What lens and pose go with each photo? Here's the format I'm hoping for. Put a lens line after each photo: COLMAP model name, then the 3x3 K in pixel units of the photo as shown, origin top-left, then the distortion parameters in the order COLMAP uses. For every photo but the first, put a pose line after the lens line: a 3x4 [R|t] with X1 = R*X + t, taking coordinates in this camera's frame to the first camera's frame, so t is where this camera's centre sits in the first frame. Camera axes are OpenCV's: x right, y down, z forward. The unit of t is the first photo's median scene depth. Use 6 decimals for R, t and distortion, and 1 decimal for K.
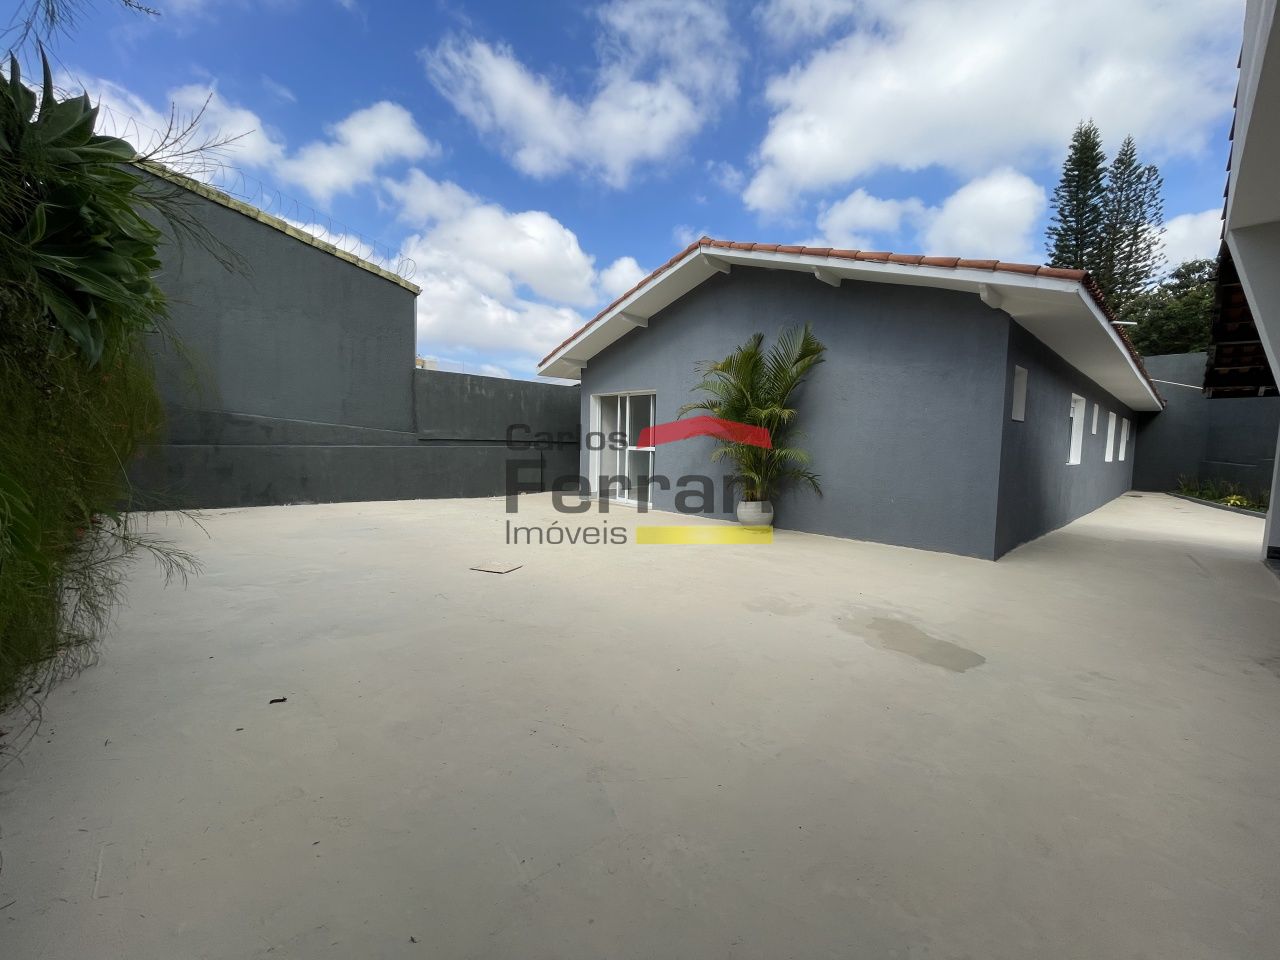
lens RADIAL K [[516.3, 0, 645.1], [0, 516.3, 481.2], [0, 0, 1]] dist [-0.004586, 0.000787]
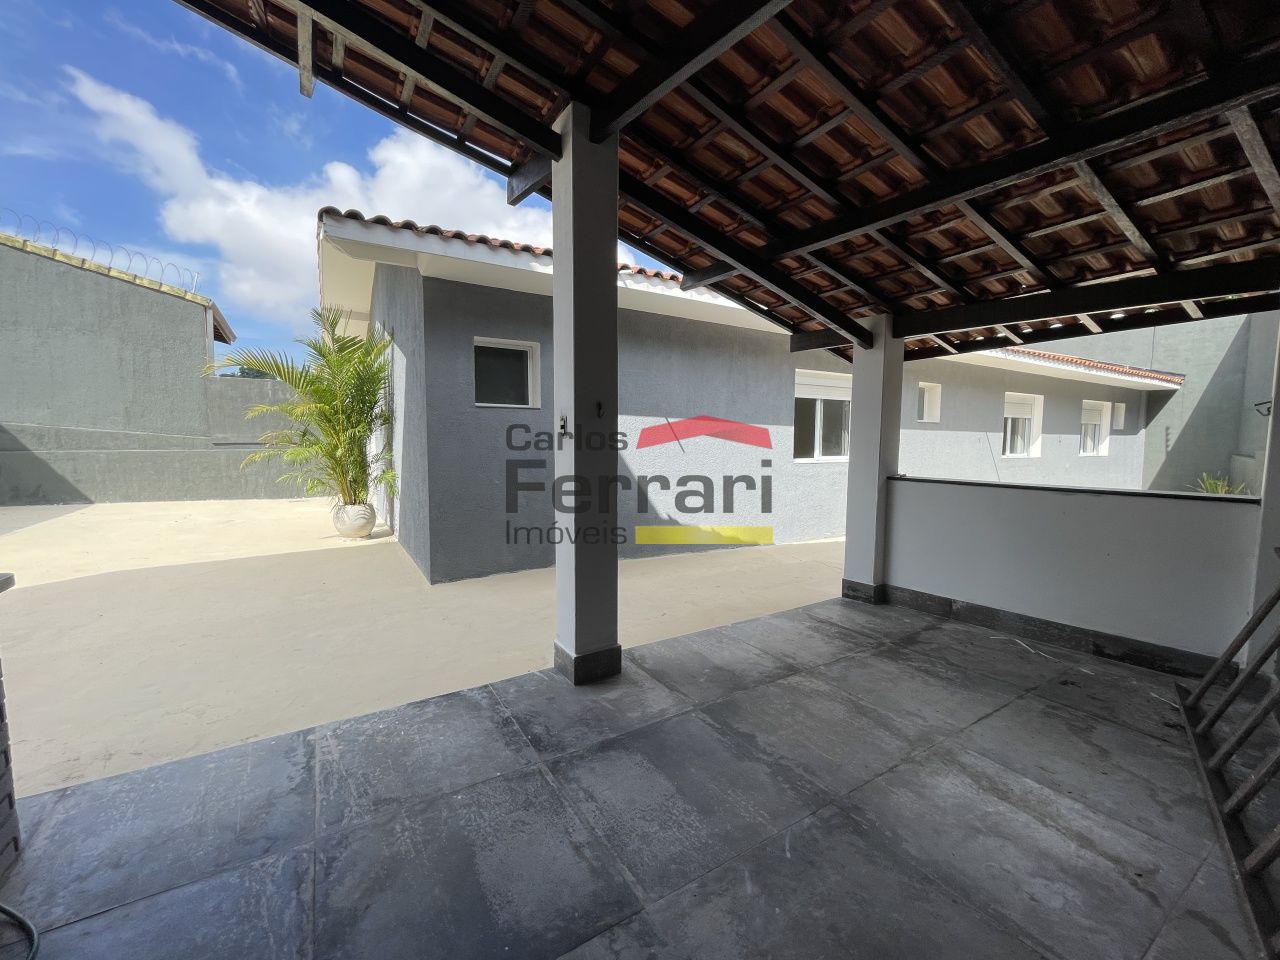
lens RADIAL K [[516.3, 0, 627.1], [0, 516.3, 478.2], [0, 0, 1]] dist [-0.004586, 0.000787]
pose [[0.977427, -0.001475, -0.211267, 0.670500], [-0.000499, 0.999957, -0.009294, -0.001224], [0.211271, 0.009190, 0.977384, 0.170311]]
